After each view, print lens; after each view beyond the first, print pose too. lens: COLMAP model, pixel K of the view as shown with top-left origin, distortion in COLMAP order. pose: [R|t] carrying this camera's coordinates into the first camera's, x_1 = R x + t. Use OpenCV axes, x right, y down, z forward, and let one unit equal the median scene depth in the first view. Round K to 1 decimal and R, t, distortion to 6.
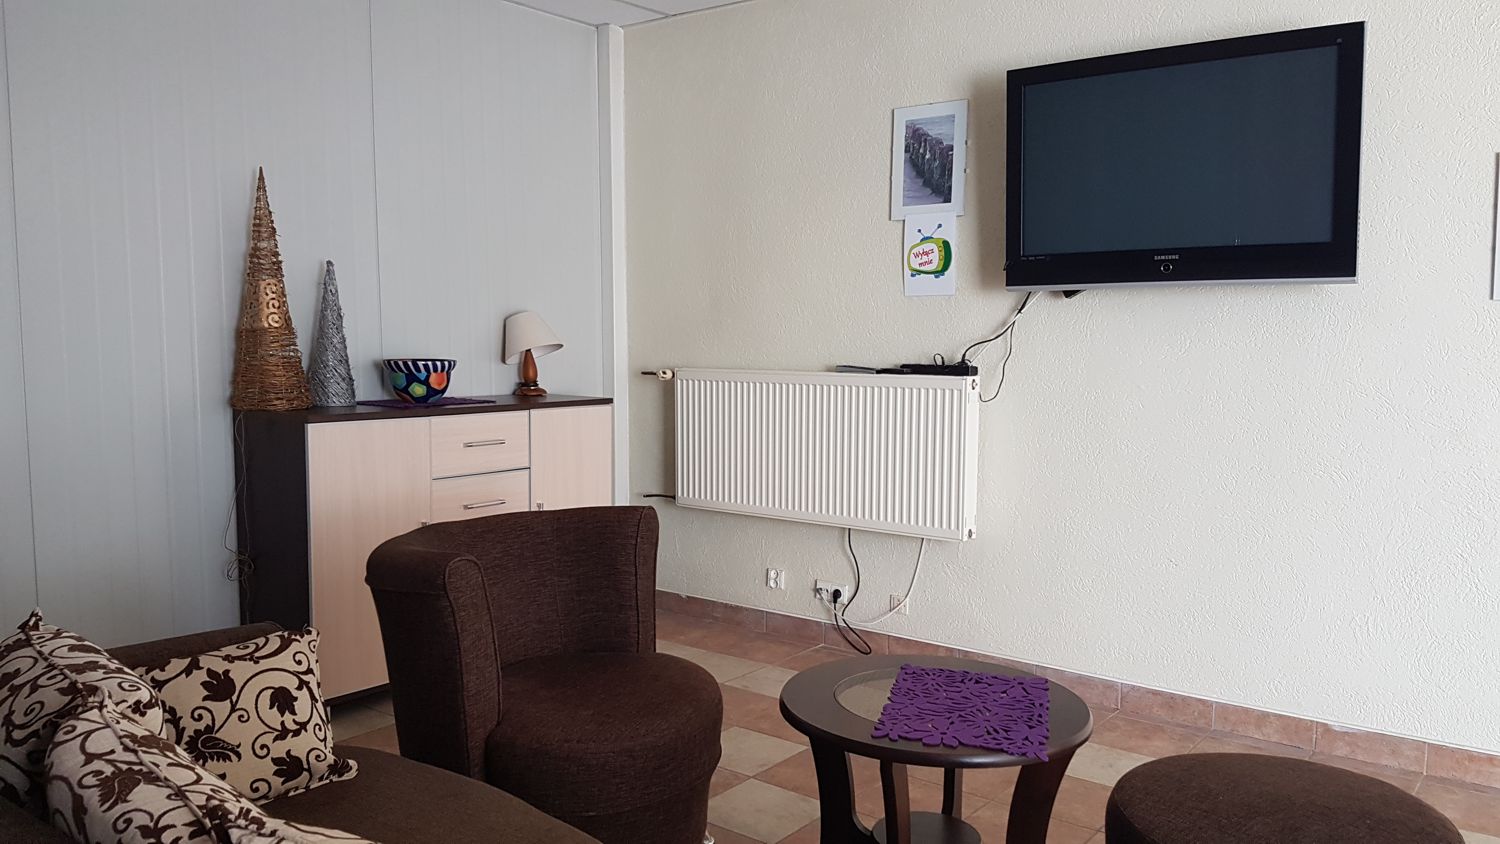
lens RADIAL K [[1143.9, 0, 768.8], [0, 1143.9, 481.3], [0, 0, 1]] dist [0.264860, -0.549204]
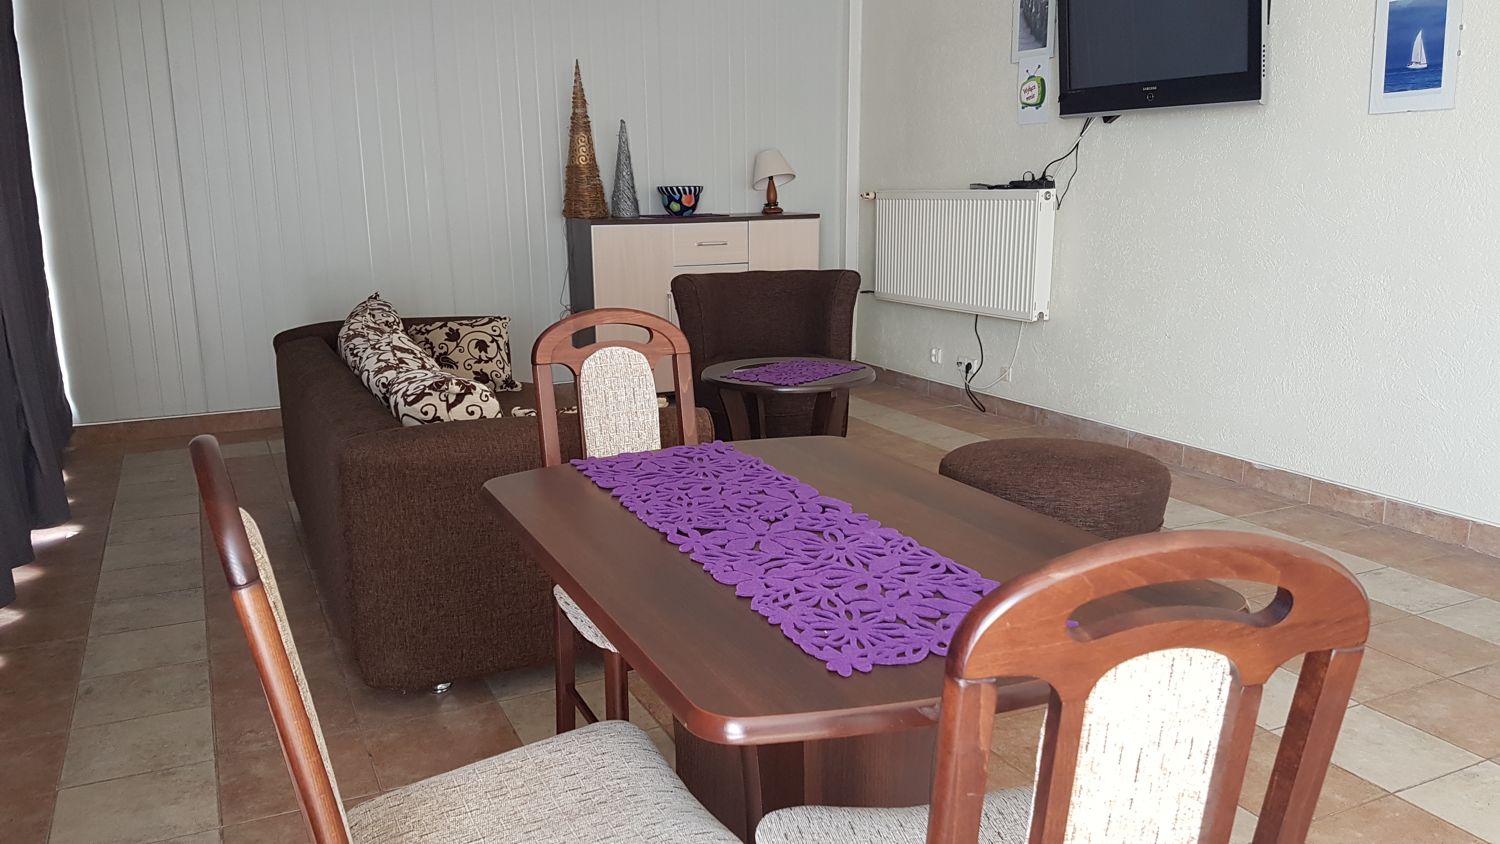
lens RADIAL K [[1143.9, 0, 768.8], [0, 1143.9, 481.3], [0, 0, 1]] dist [0.264860, -0.549204]
pose [[0.894903, 0.094758, -0.436085, 0.505478], [-0.038015, 0.989831, 0.137072, 0.064419], [0.444639, -0.106088, 0.889405, -0.328899]]
